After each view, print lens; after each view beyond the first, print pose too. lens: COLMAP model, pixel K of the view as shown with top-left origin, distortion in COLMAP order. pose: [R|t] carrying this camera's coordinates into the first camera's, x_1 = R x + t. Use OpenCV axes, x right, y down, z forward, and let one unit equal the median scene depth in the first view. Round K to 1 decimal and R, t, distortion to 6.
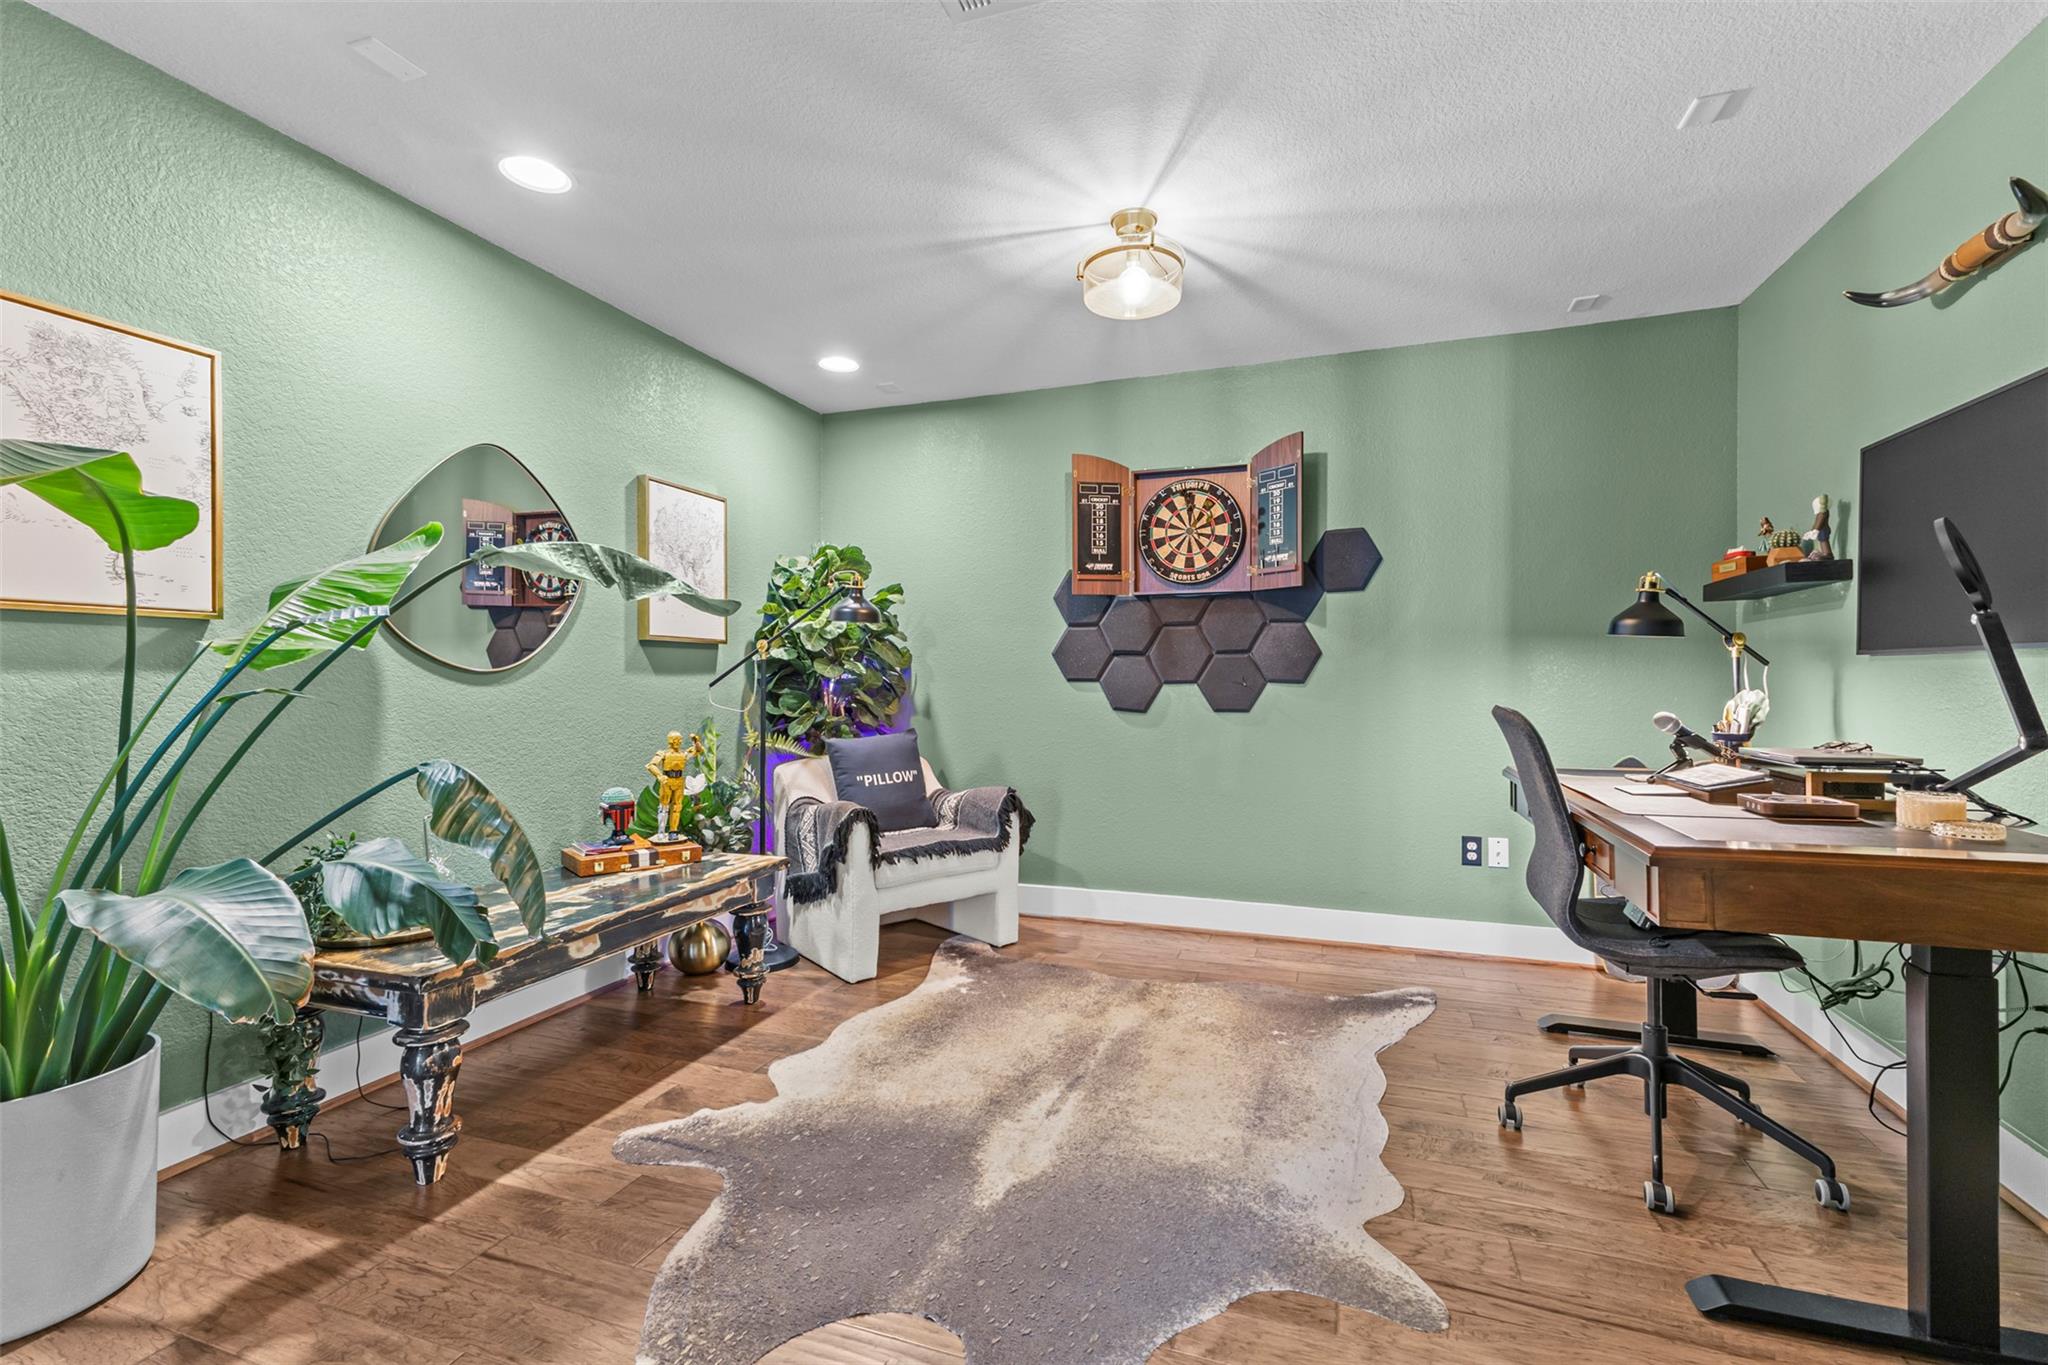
lens RADIAL K [[891.2, 0, 1025.6], [0, 891.2, 677.5], [0, 0, 1]] dist [0.008704, -0.002365]
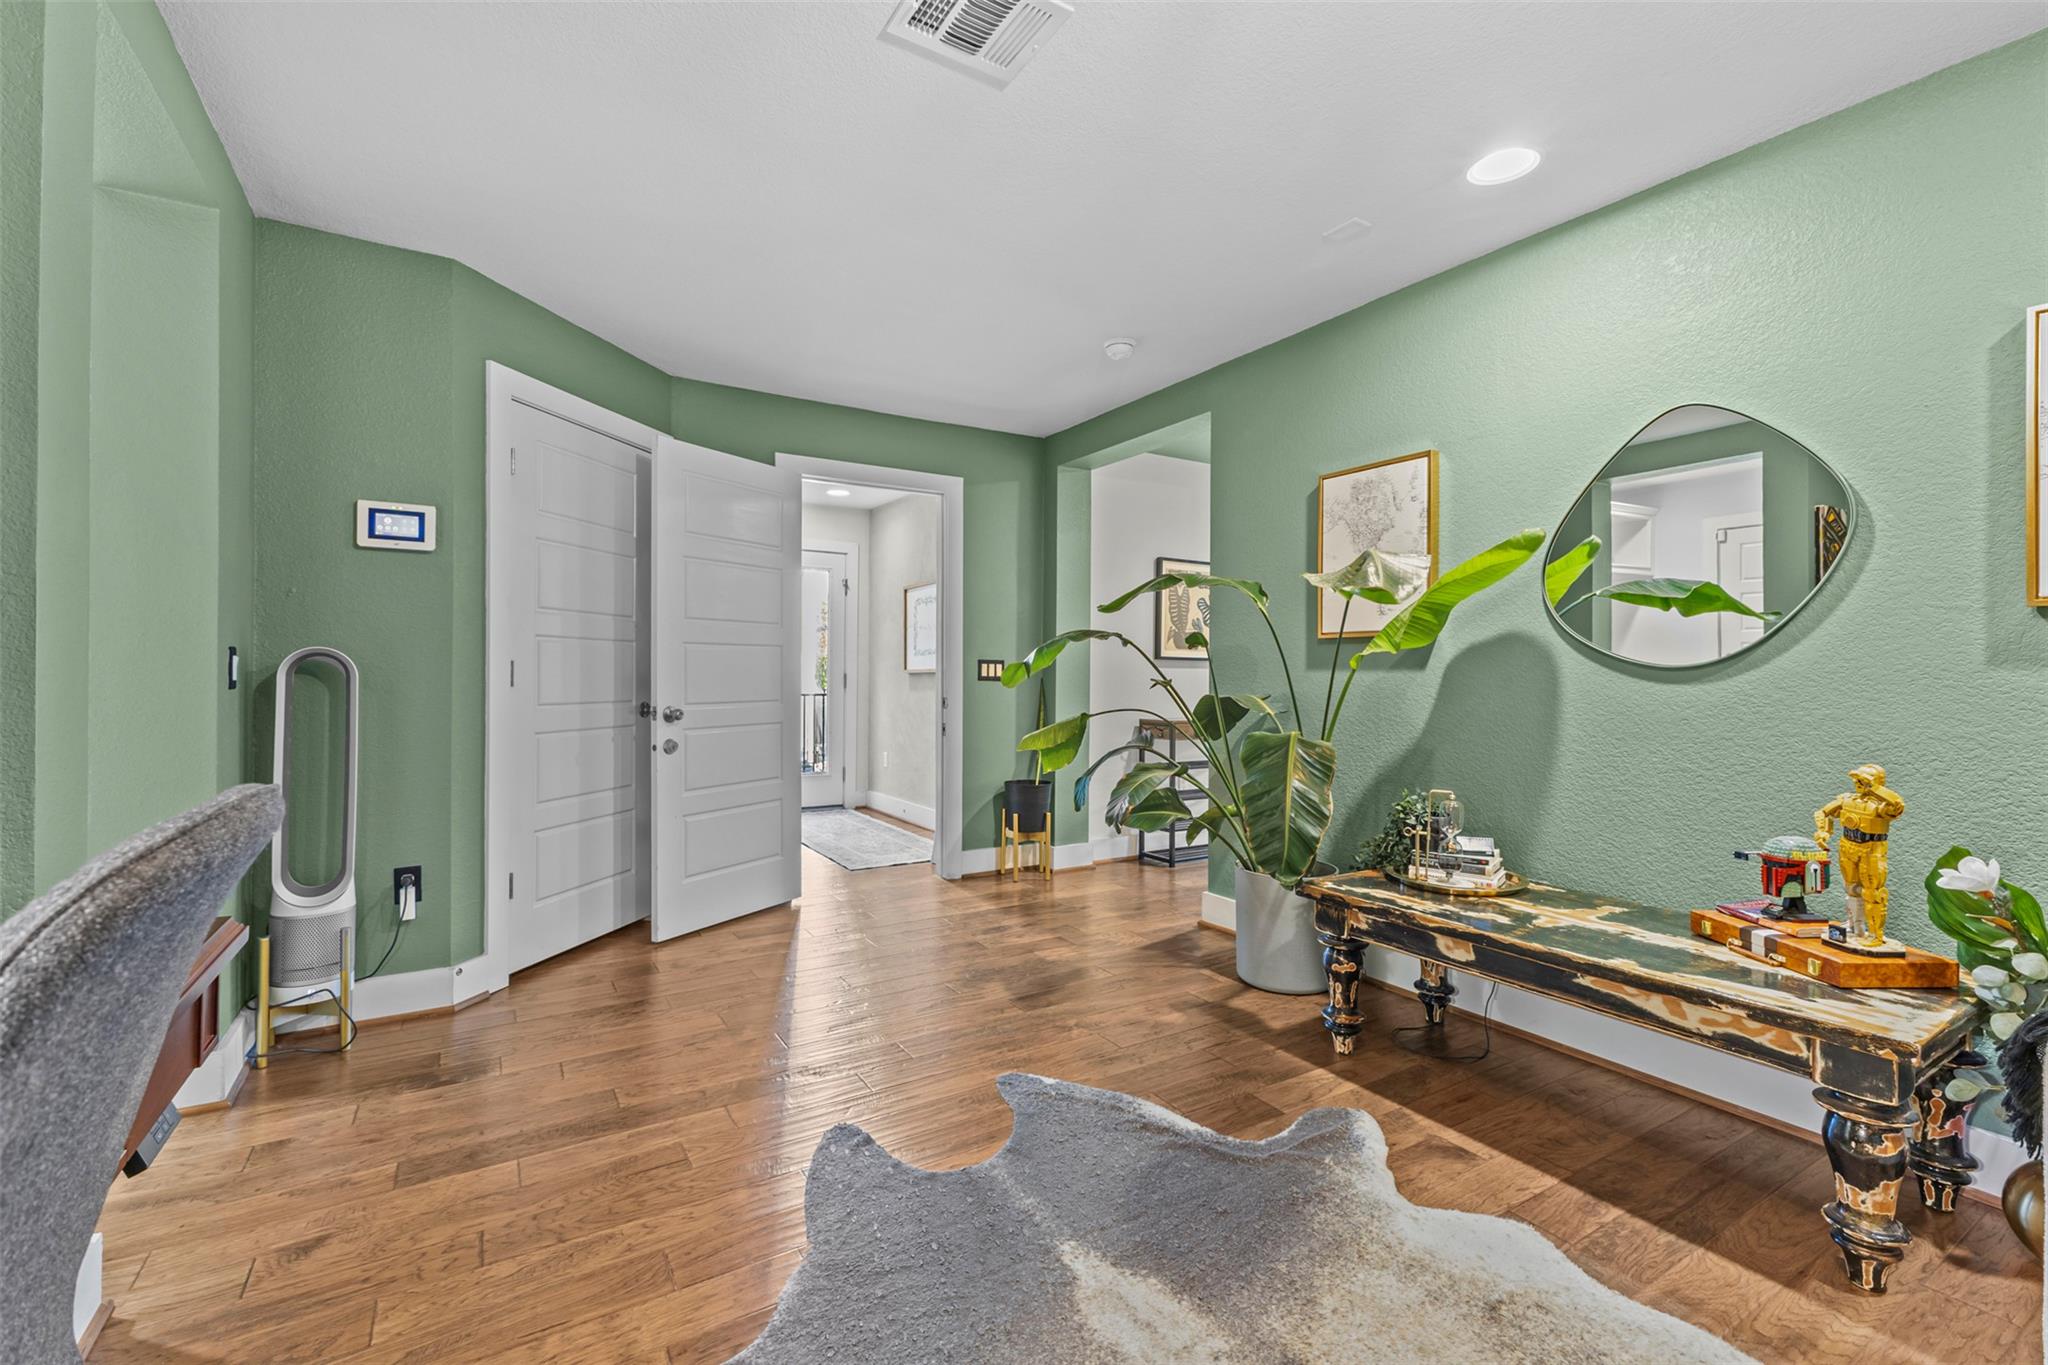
lens RADIAL K [[891.2, 0, 1034.7], [0, 891.2, 671.2], [0, 0, 1]] dist [0.008704, -0.002365]
pose [[-0.622355, -0.006023, -0.782712, 0.343878], [-0.005381, 0.999980, -0.003417, 0.002449], [0.782717, 0.002085, -0.622374, 0.768838]]
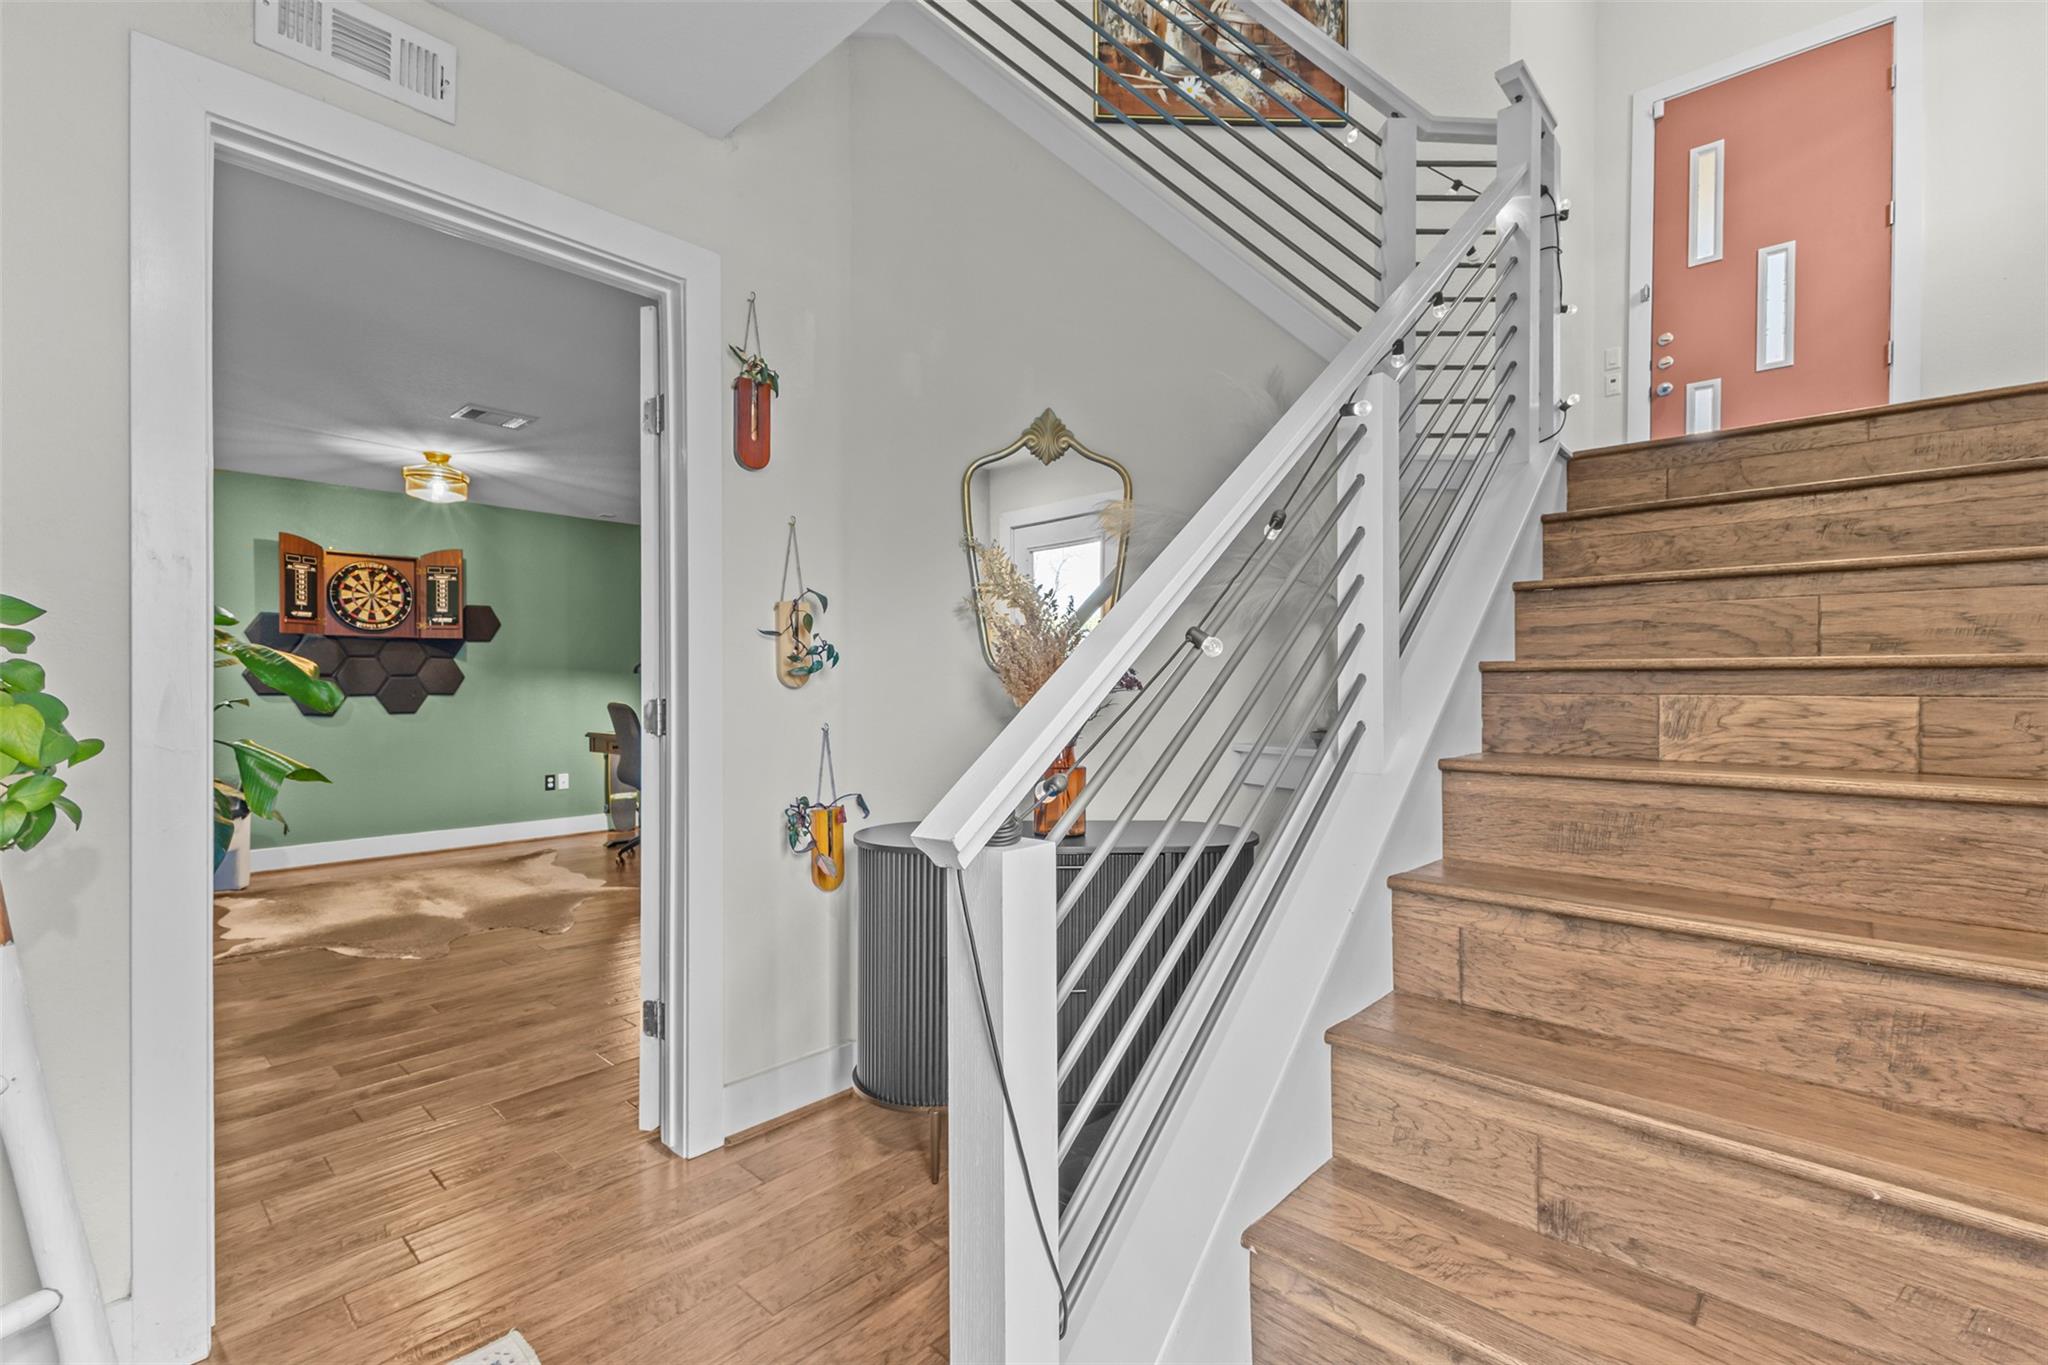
lens RADIAL K [[891.2, 0, 1024.6], [0, 891.2, 693.7], [0, 0, 1]] dist [0.008704, -0.002365]
pose [[0.394688, -0.006504, 0.918792, -0.810905], [0.003060, 0.999979, 0.005764, -0.002509], [-0.918810, 0.000537, 0.394699, -0.648357]]
